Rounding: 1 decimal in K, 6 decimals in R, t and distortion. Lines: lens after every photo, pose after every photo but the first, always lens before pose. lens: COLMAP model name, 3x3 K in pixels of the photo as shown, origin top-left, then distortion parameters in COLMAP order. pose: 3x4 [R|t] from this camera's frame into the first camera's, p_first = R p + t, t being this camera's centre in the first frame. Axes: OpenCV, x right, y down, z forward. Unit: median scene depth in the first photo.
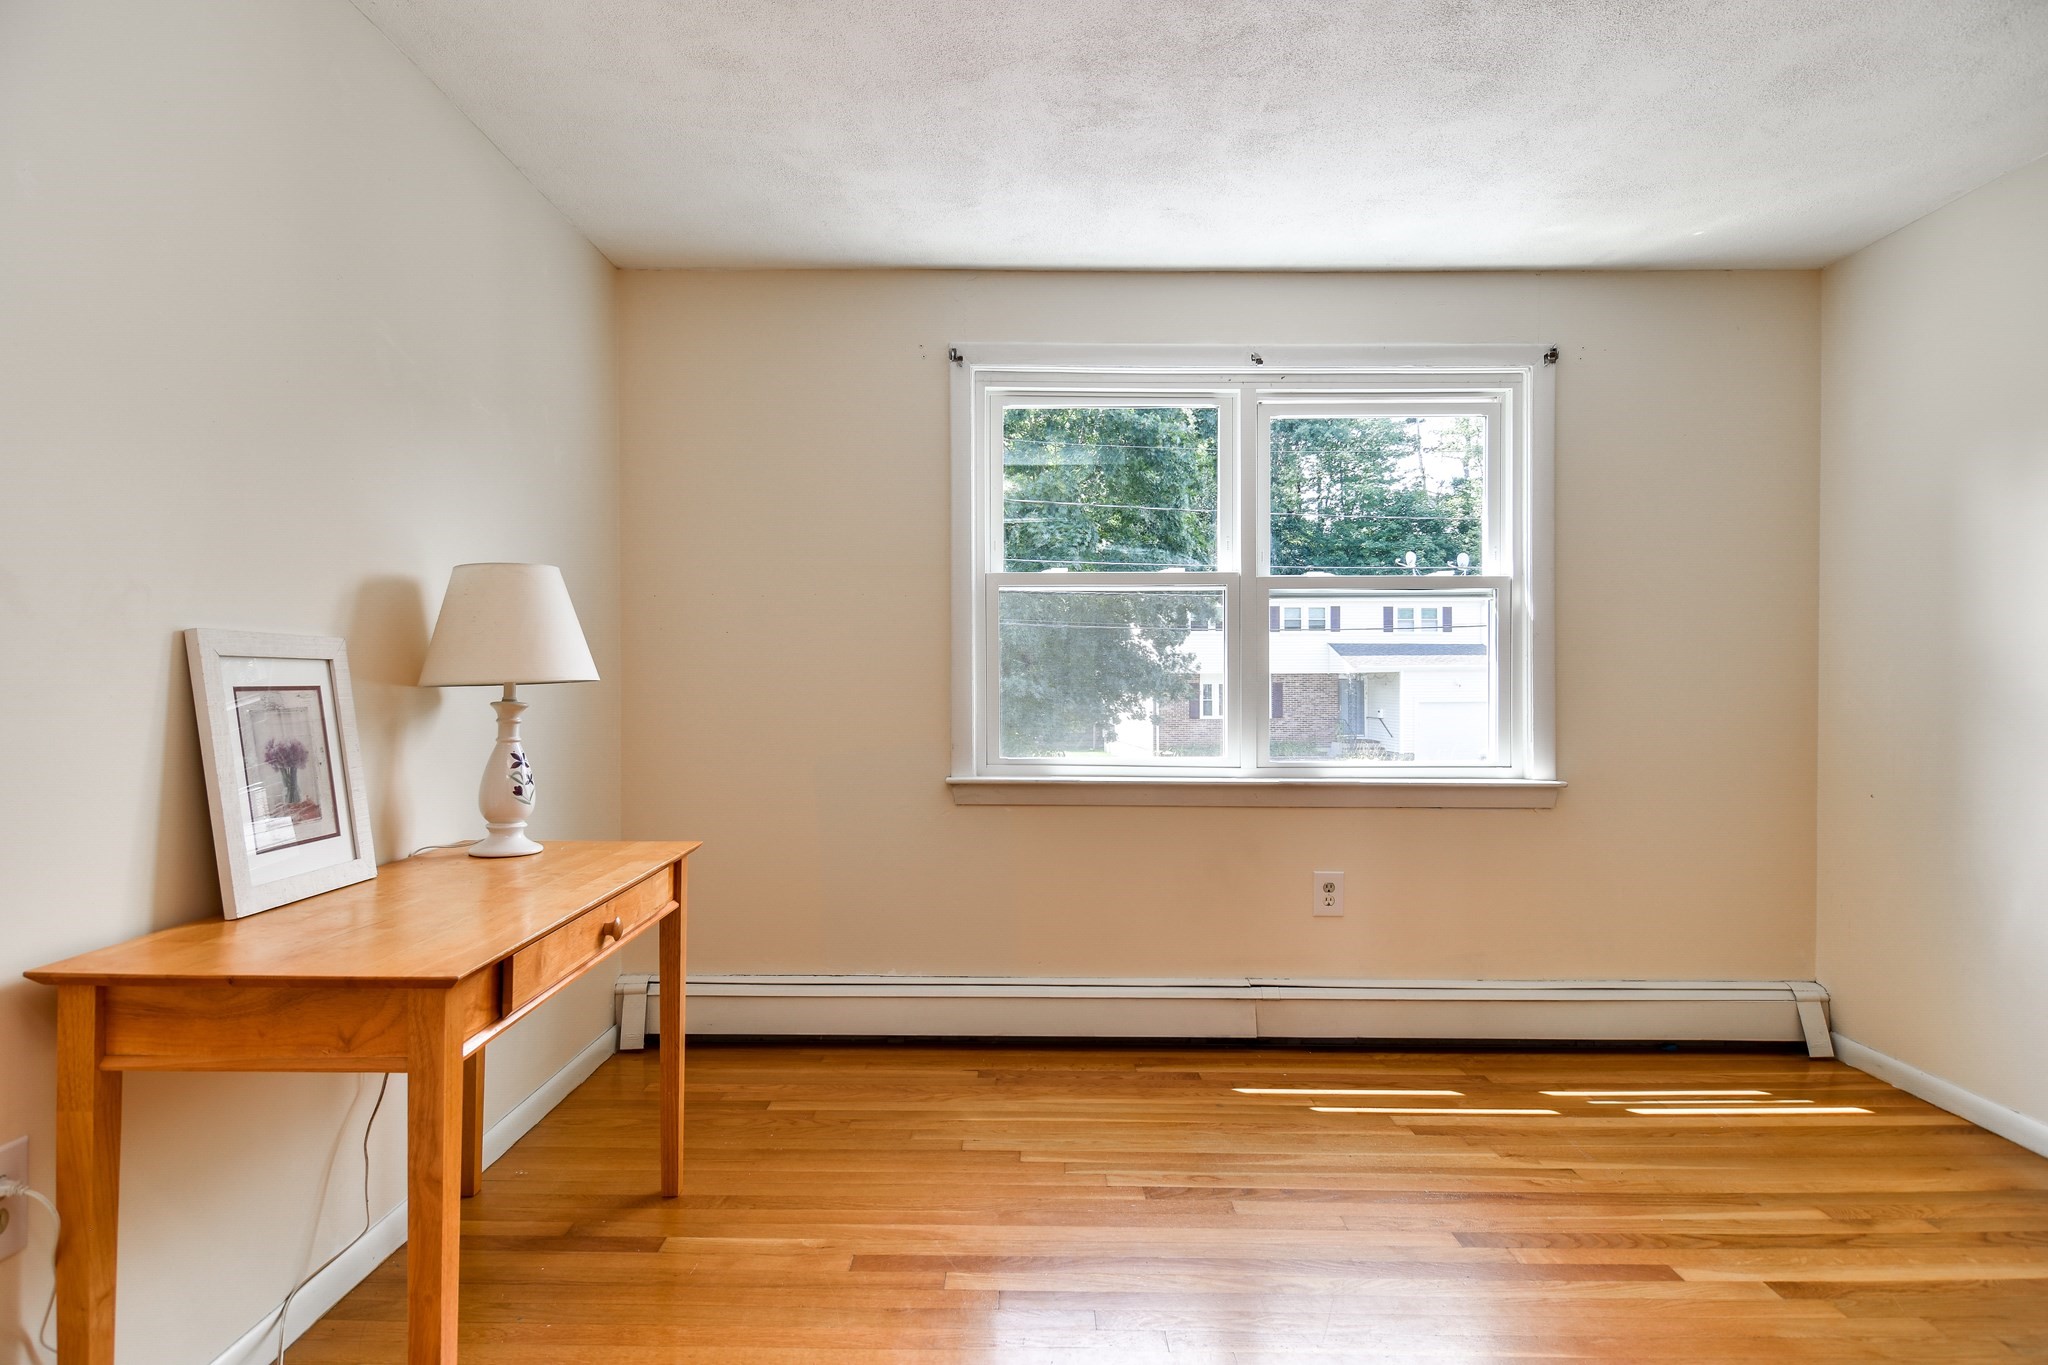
lens RADIAL K [[1093.0, 0, 1014.0], [0, 1093.0, 690.9], [0, 0, 1]] dist [0.000907, -0.007738]
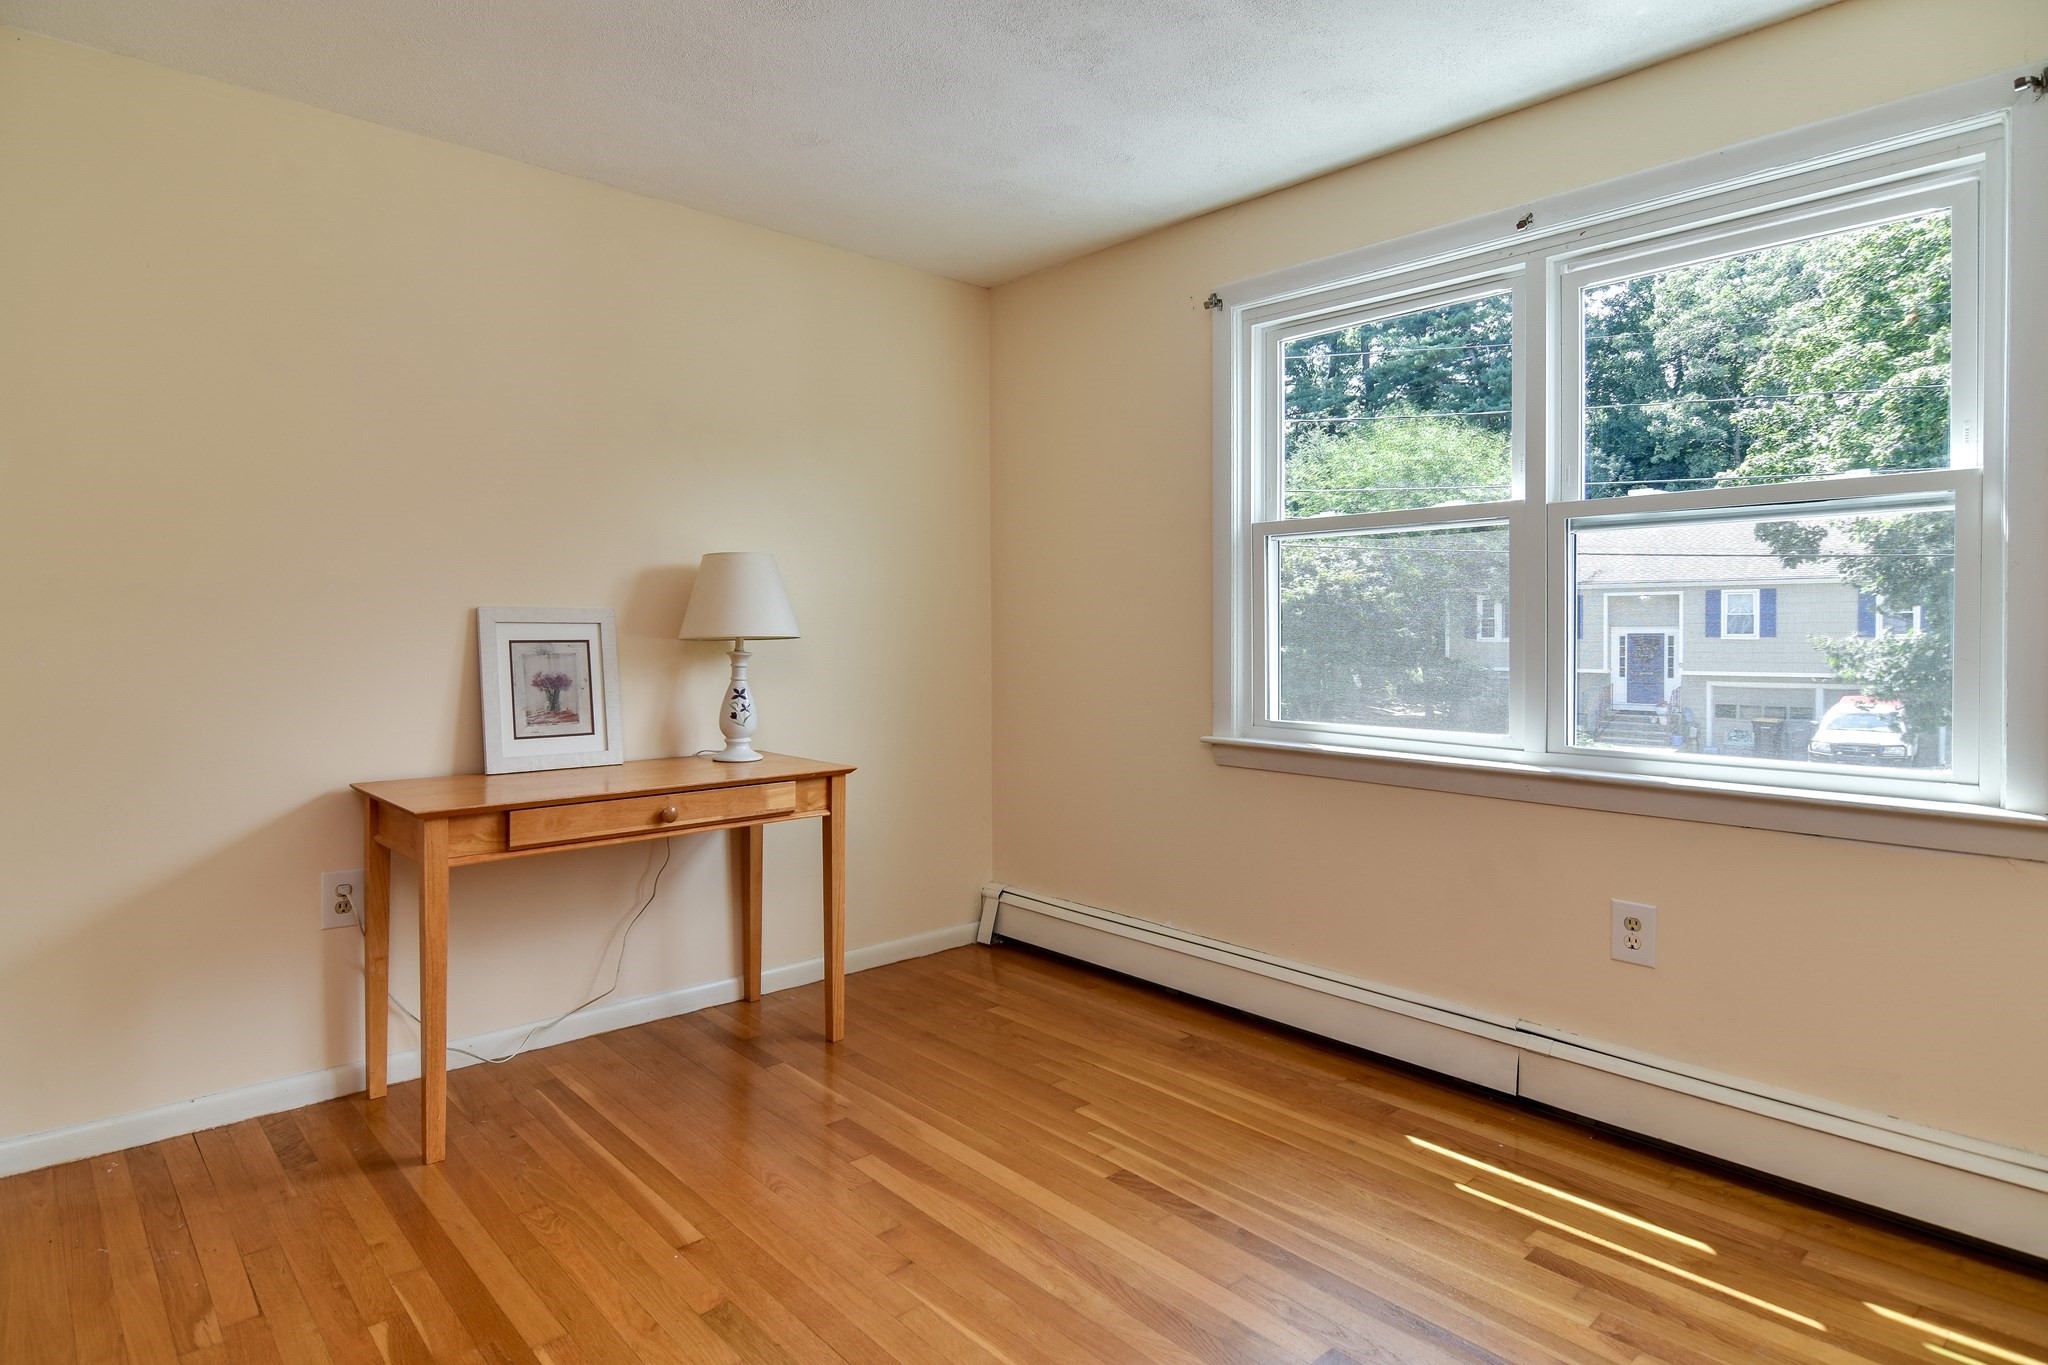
lens RADIAL K [[1093.0, 0, 1005.2], [0, 1093.0, 666.7], [0, 0, 1]] dist [0.000907, -0.007738]
pose [[0.682708, 0.024894, -0.730267, 0.595670], [-0.008344, 0.999620, 0.026275, -0.007840], [0.730644, -0.011845, 0.682656, 0.224857]]
